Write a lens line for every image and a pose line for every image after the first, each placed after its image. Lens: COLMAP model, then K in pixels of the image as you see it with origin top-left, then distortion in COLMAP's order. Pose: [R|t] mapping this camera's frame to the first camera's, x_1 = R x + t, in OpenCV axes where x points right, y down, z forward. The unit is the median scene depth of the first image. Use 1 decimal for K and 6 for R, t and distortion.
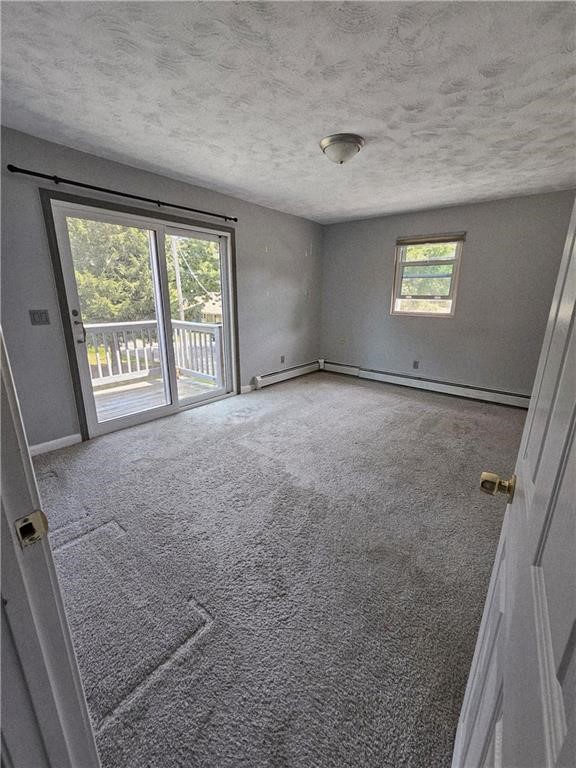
lens RADIAL K [[314.3, 0, 286.7], [0, 314.3, 380.3], [0, 0, 1]] dist [-0.001397, -0.000080]
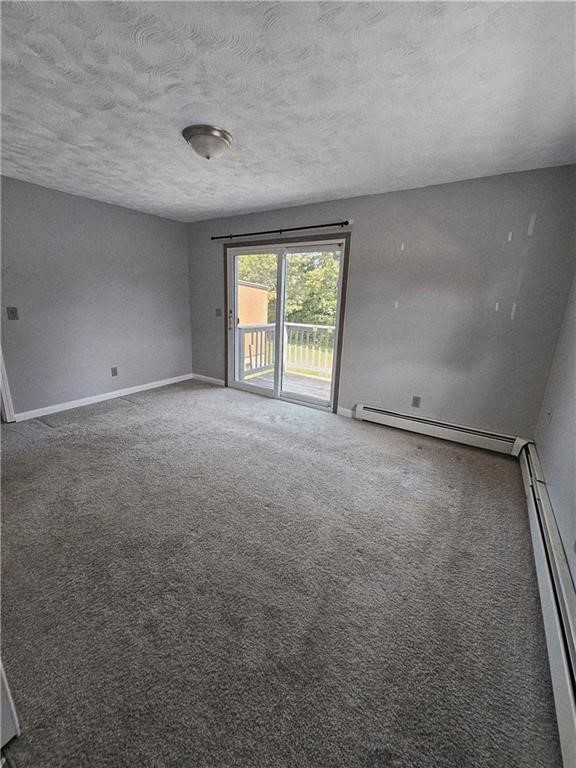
lens RADIAL K [[314.3, 0, 286.7], [0, 314.3, 380.3], [0, 0, 1]] dist [-0.001397, -0.000080]
pose [[0.107520, 0.246396, -0.963187, 0.820248], [-0.290237, 0.934381, 0.206628, -0.230023], [0.950895, 0.257336, 0.171978, 0.816970]]
